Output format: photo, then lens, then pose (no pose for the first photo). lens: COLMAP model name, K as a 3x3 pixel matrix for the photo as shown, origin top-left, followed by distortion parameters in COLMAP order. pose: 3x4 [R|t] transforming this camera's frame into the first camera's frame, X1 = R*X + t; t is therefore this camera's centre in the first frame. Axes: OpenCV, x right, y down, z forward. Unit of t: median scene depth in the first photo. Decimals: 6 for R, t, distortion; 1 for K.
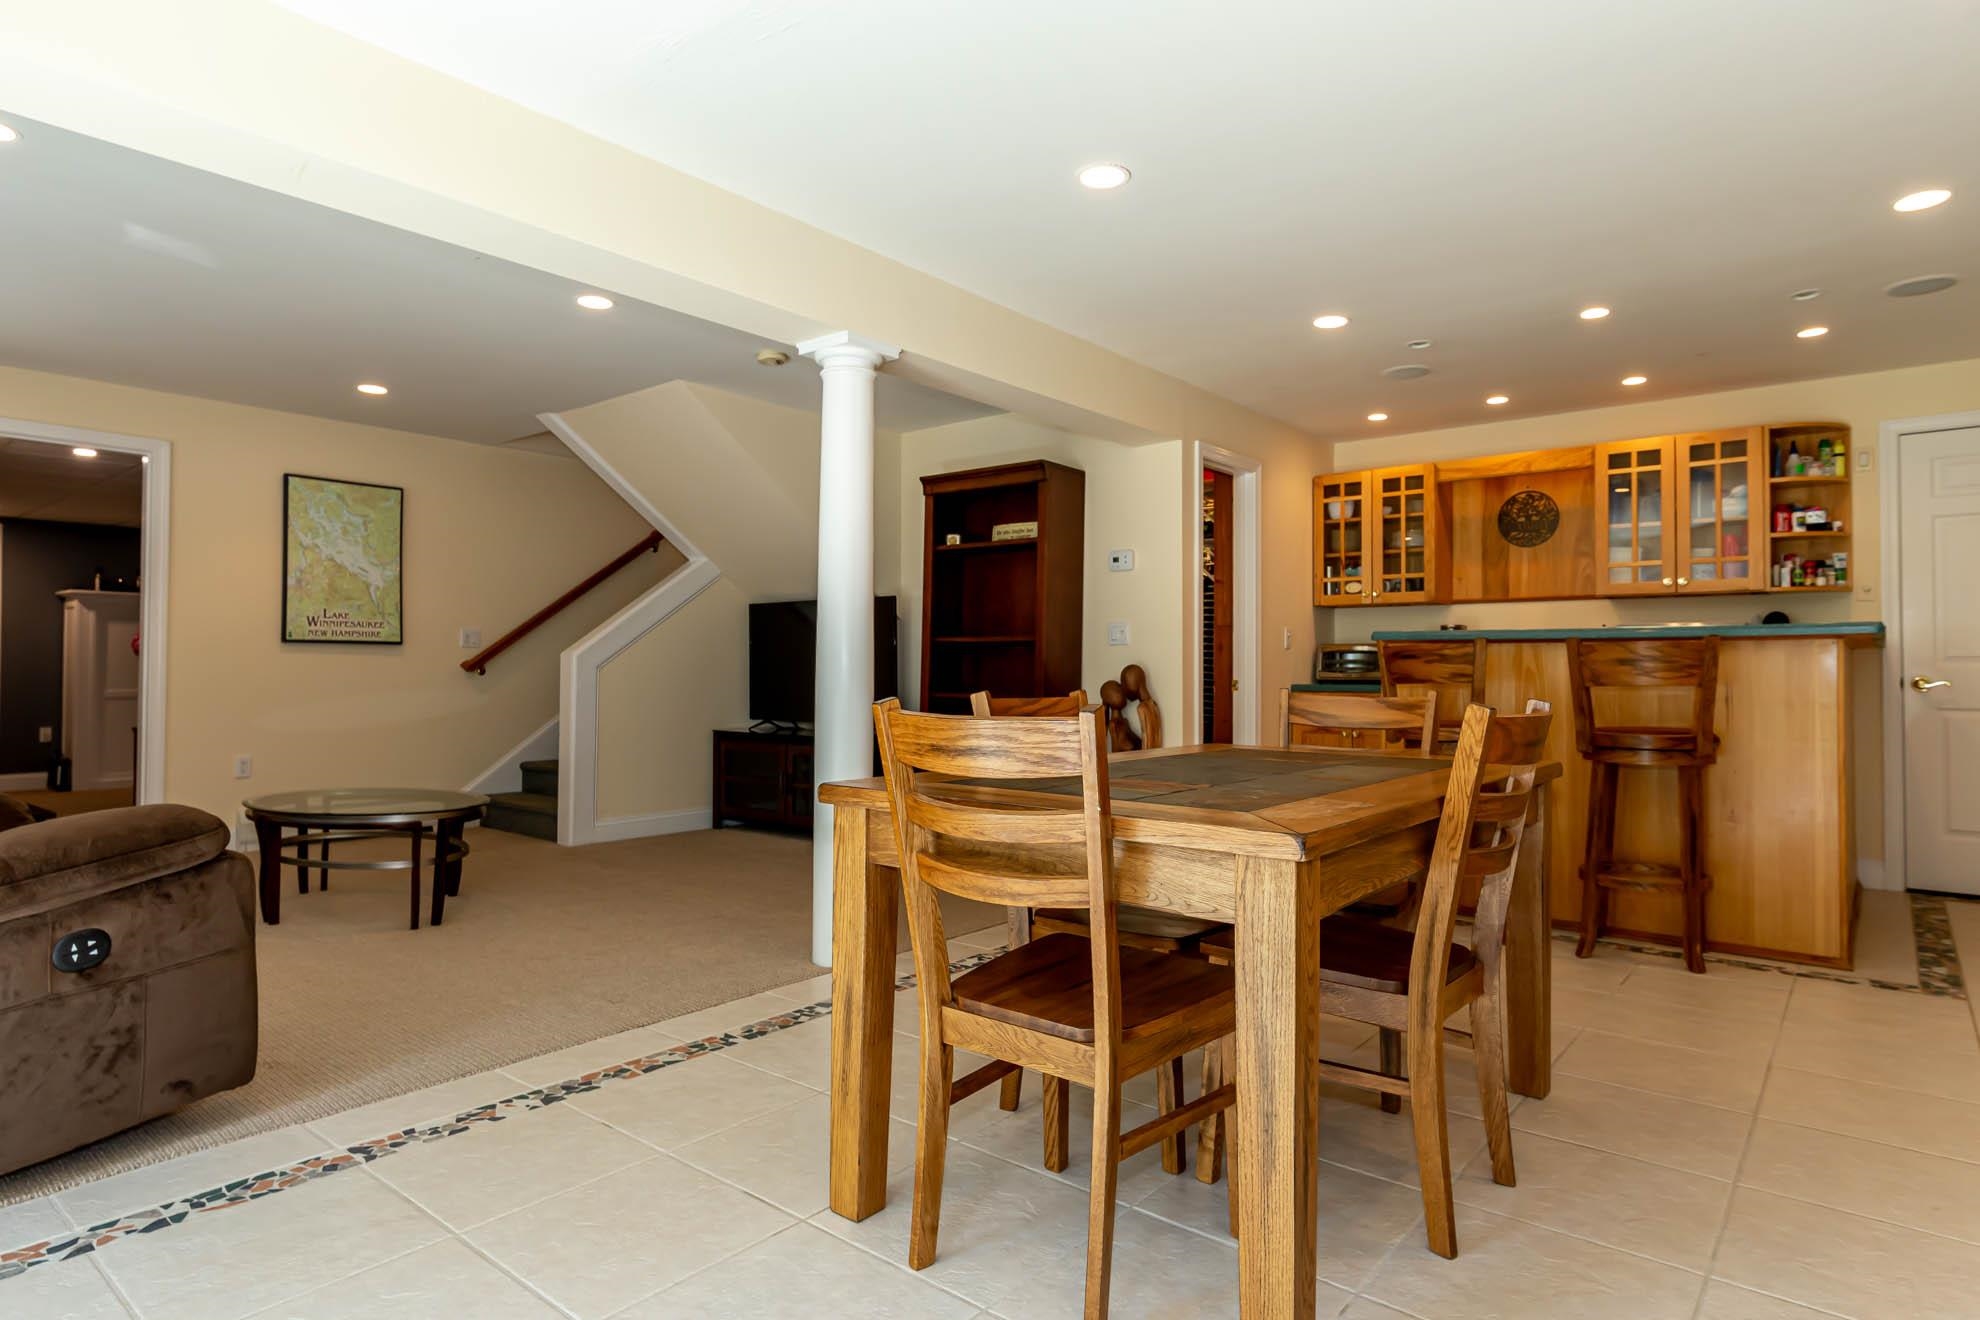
lens RADIAL K [[1091.0, 0, 1000.0], [0, 1091.0, 660.2], [0, 0, 1]] dist [0.007100, 0.001480]
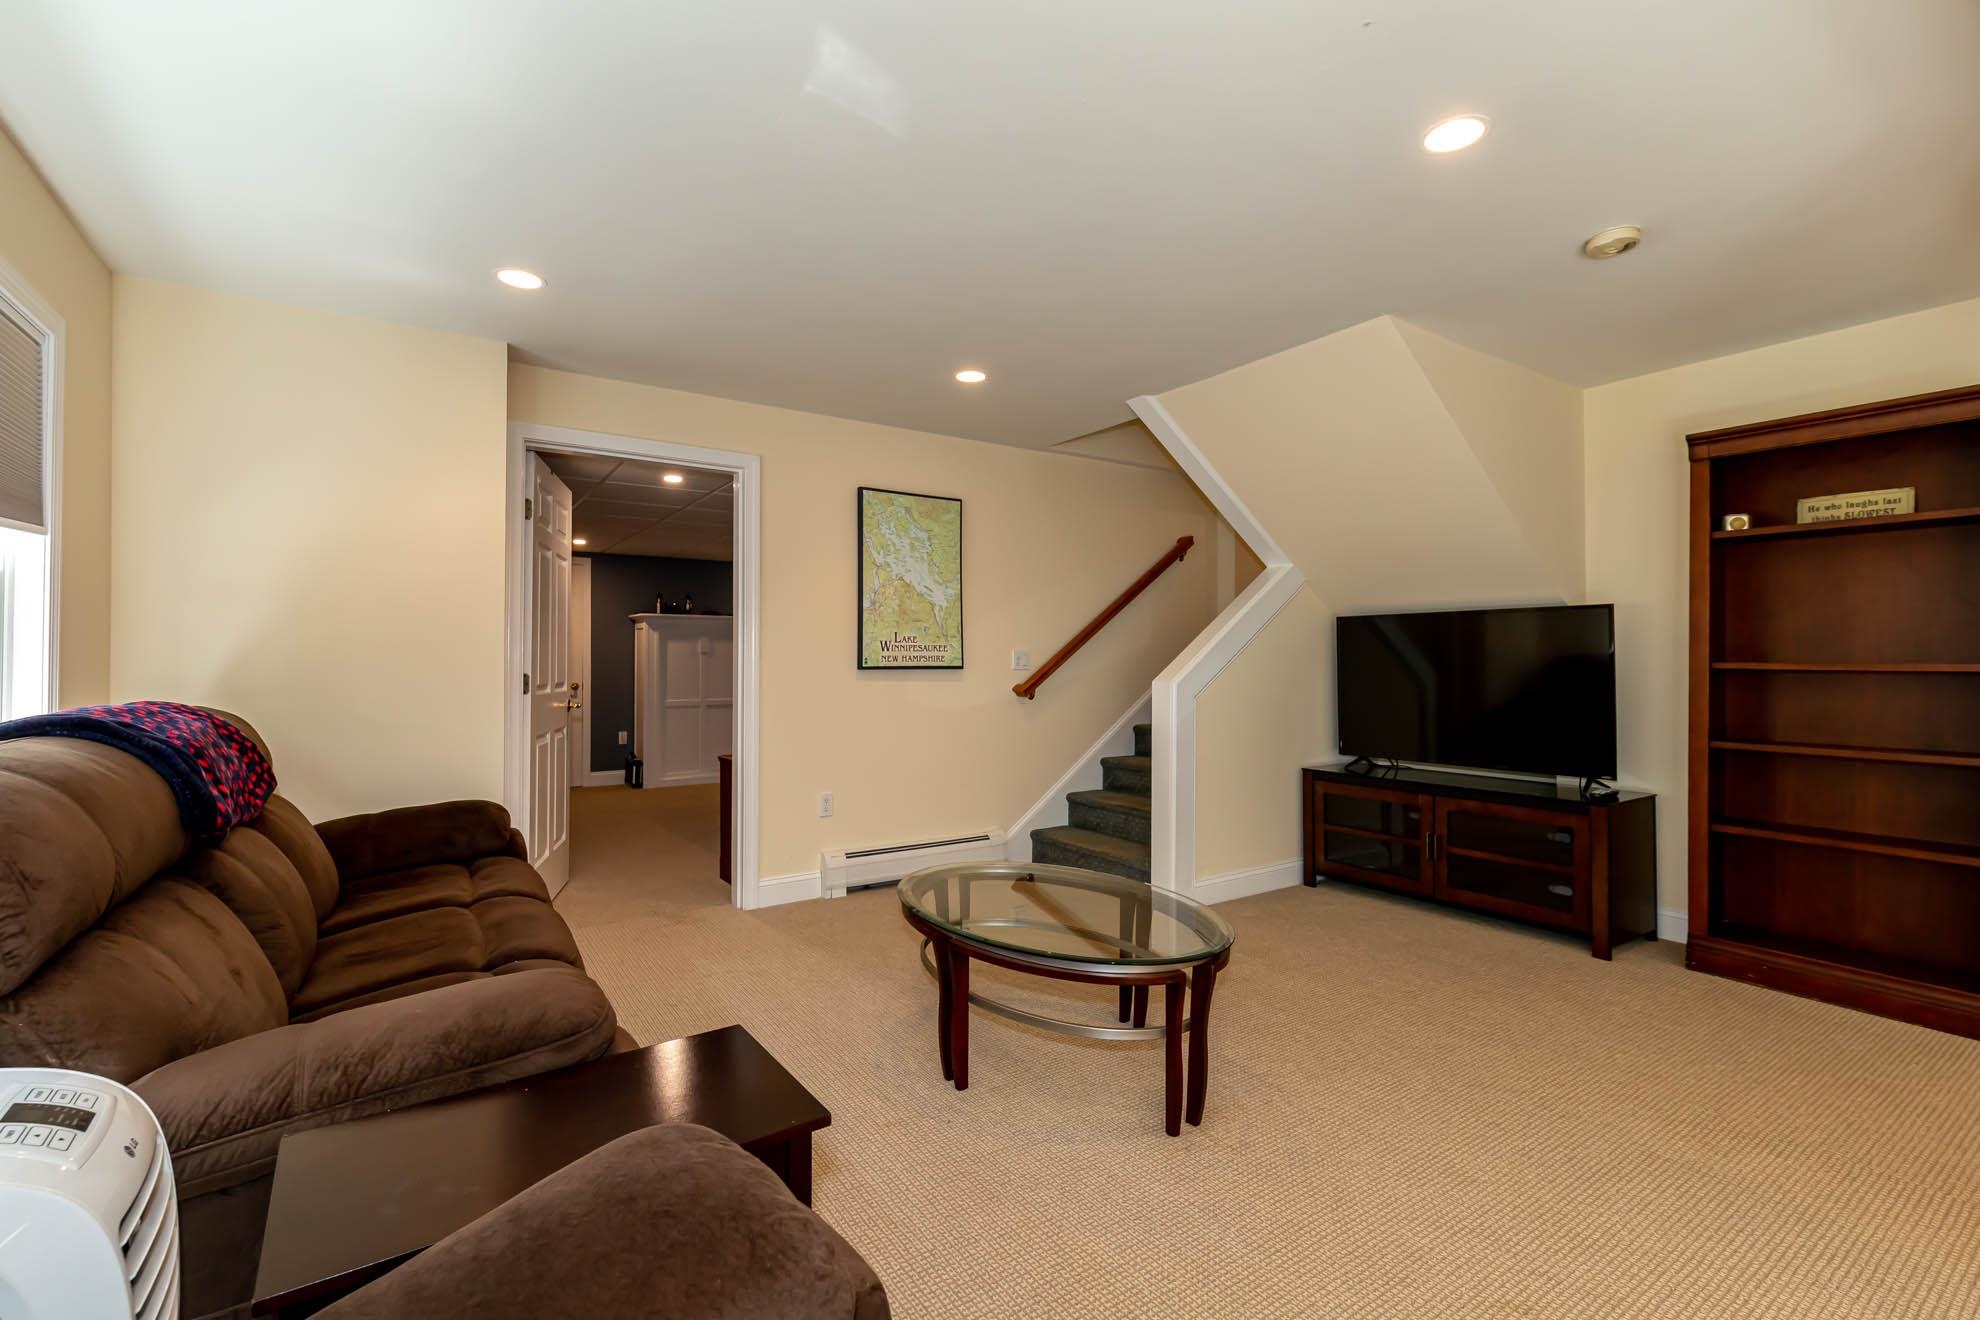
lens RADIAL K [[860.6, 0, 985.5], [0, 860.6, 659.9], [0, 0, 1]] dist [0.006047, -0.001555]
pose [[0.959539, -0.003482, -0.281555, -0.471727], [0.006416, 0.999934, 0.009499, -0.041860], [0.281504, -0.010921, 0.959498, 0.450417]]
